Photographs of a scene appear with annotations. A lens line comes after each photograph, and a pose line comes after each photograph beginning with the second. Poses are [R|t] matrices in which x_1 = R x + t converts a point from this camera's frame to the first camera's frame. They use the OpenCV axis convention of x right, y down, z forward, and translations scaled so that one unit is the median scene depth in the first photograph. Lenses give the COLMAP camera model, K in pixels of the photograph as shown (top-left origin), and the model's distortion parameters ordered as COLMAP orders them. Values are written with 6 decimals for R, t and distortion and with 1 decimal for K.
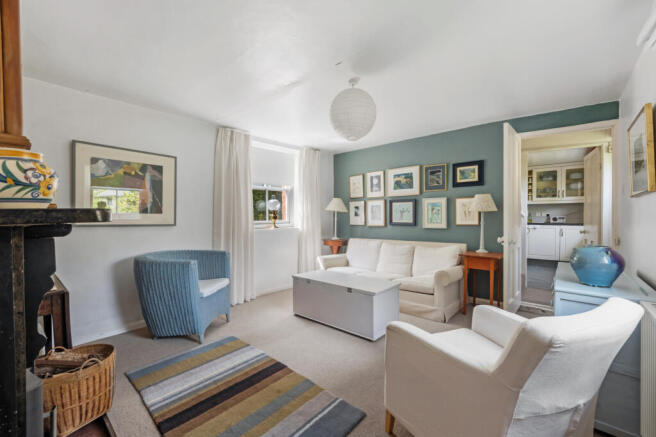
lens RADIAL K [[284.7, 0, 326.5], [0, 284.7, 217.1], [0, 0, 1]] dist [0.000047, -0.000011]
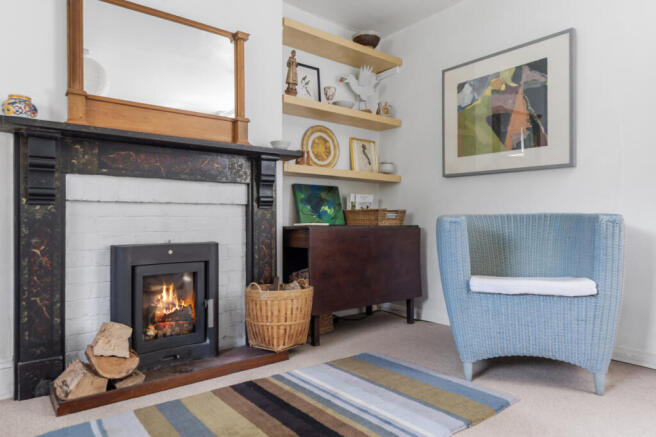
lens RADIAL K [[423.1, 0, 327.0], [0, 423.1, 221.1], [0, 0, 1]] dist [0.007706, 0.001289]
pose [[-0.195747, 0.001938, -0.980653, 0.344390], [-0.002857, 0.999993, 0.002547, 0.150606], [0.980650, 0.003301, -0.195740, 0.867329]]
